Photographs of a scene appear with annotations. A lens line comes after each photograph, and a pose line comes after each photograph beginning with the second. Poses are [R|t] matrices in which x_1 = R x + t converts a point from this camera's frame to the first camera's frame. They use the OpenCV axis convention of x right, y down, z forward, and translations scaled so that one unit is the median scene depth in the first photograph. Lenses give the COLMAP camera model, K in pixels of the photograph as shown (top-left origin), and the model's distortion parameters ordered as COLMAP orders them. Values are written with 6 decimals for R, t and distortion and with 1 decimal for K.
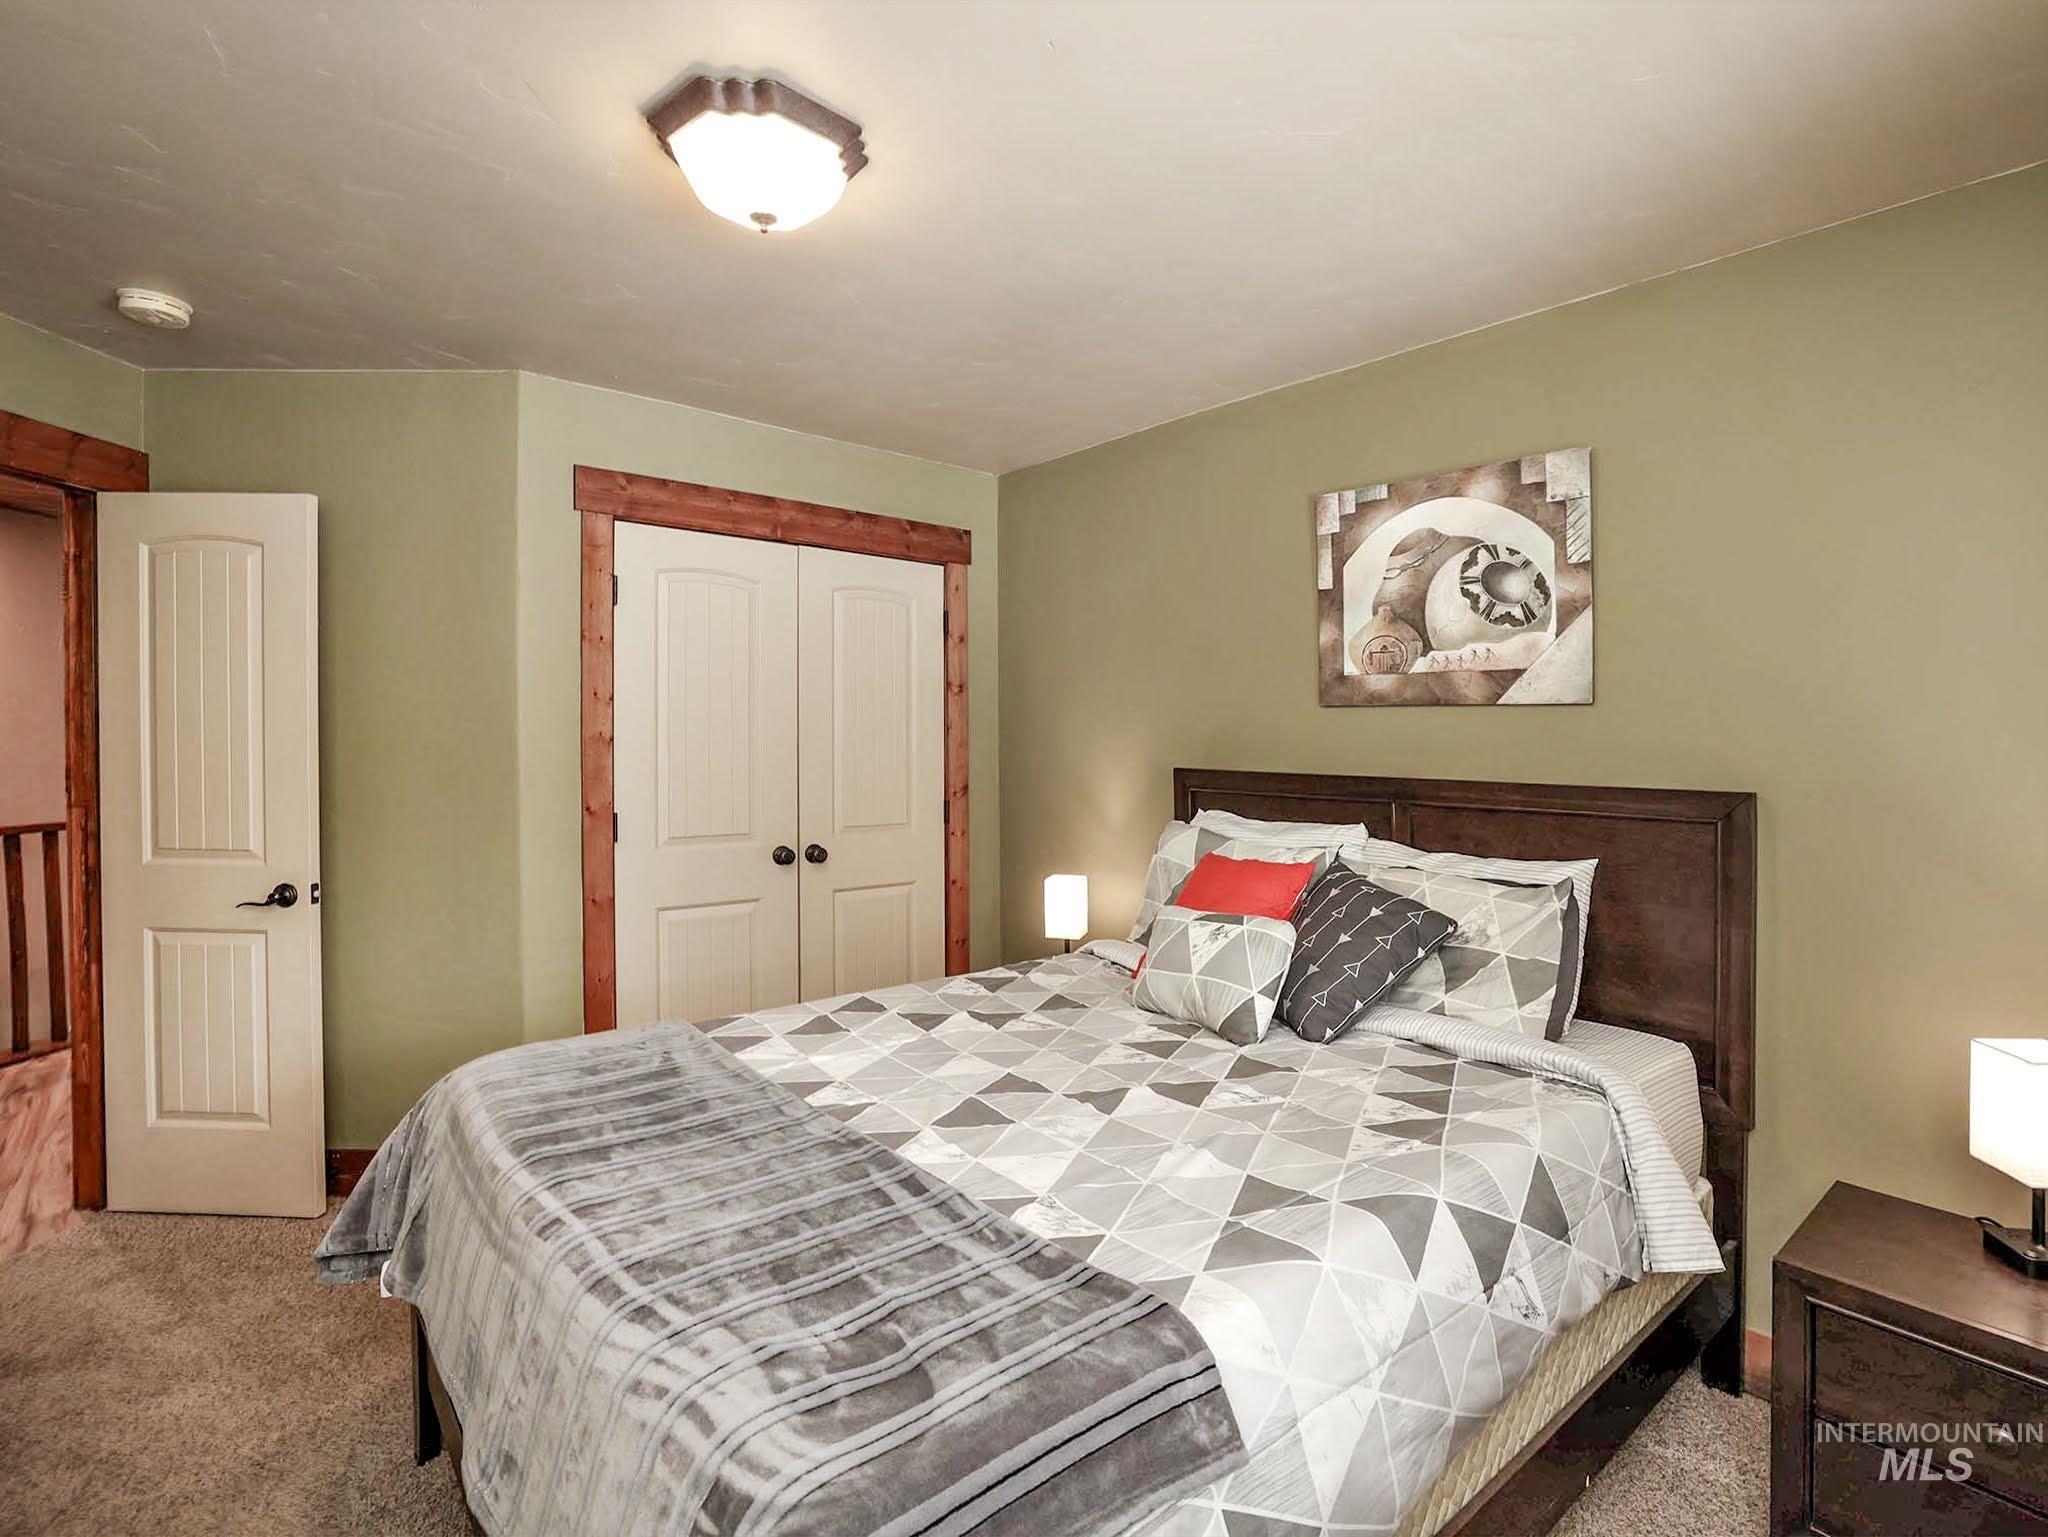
lens RADIAL K [[999.6, 0, 957.5], [0, 999.6, 691.5], [0, 0, 1]] dist [-0.021264, 0.000039]
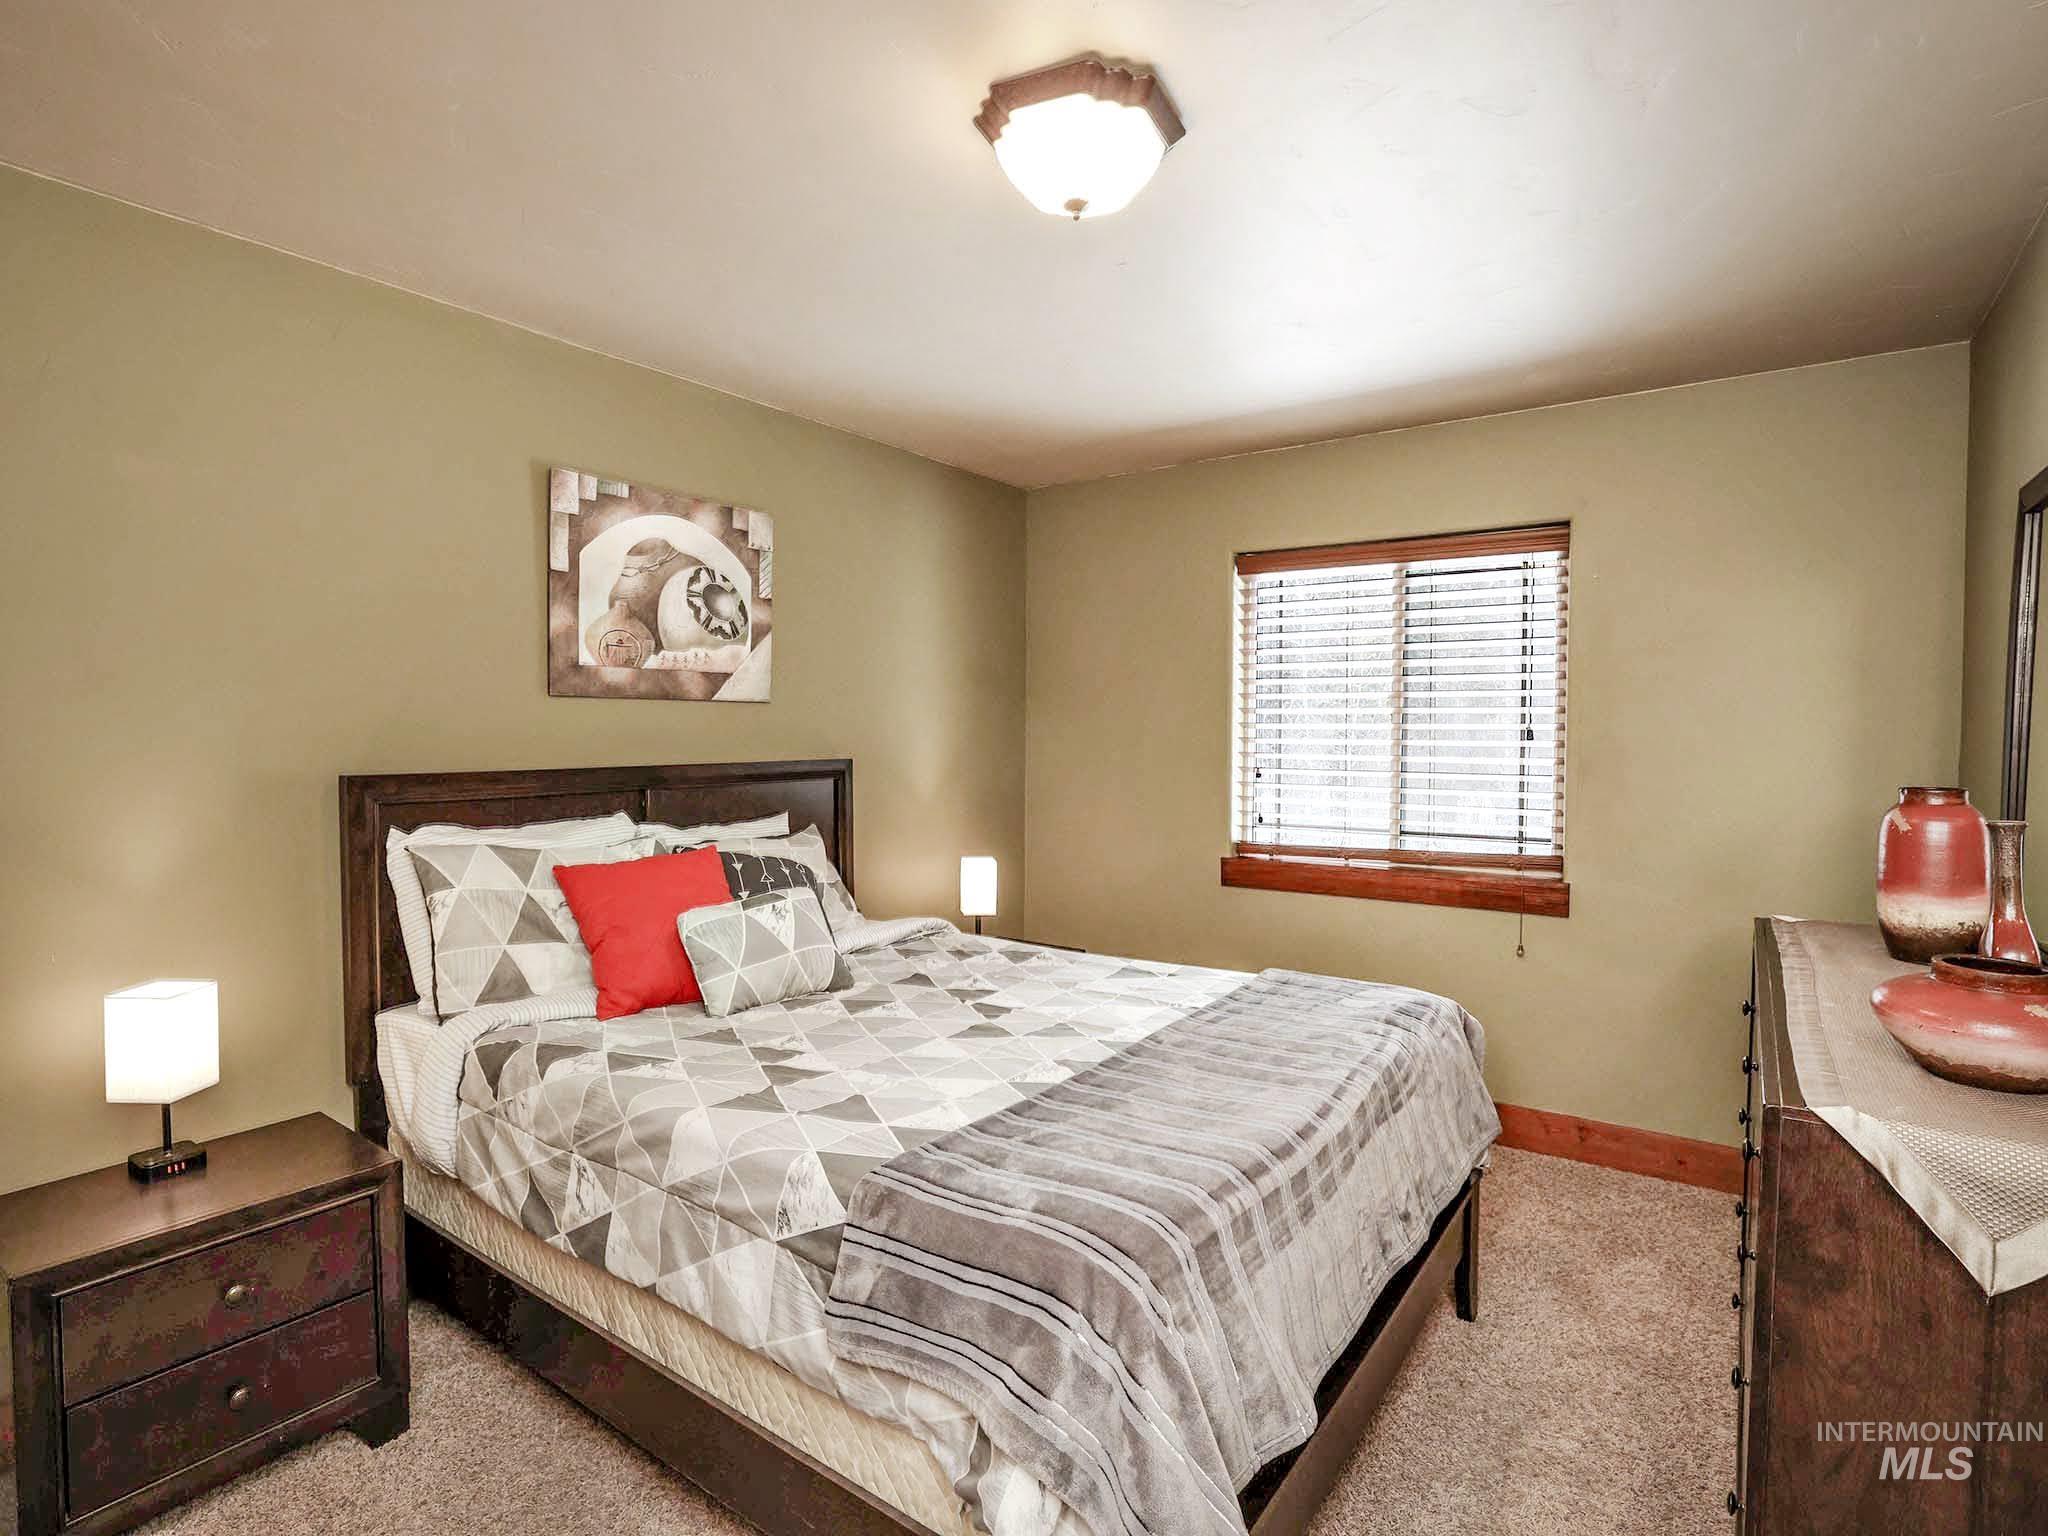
lens RADIAL K [[1042.9, 0, 1024.0], [0, 1042.9, 768.0], [0, 0, 1]] dist [-0.031264, 0.000709]
pose [[-0.269253, -0.027259, 0.962684, -0.780268], [-0.022808, 0.999499, 0.021923, 0.058431], [-0.962799, -0.016055, -0.269740, 0.950651]]
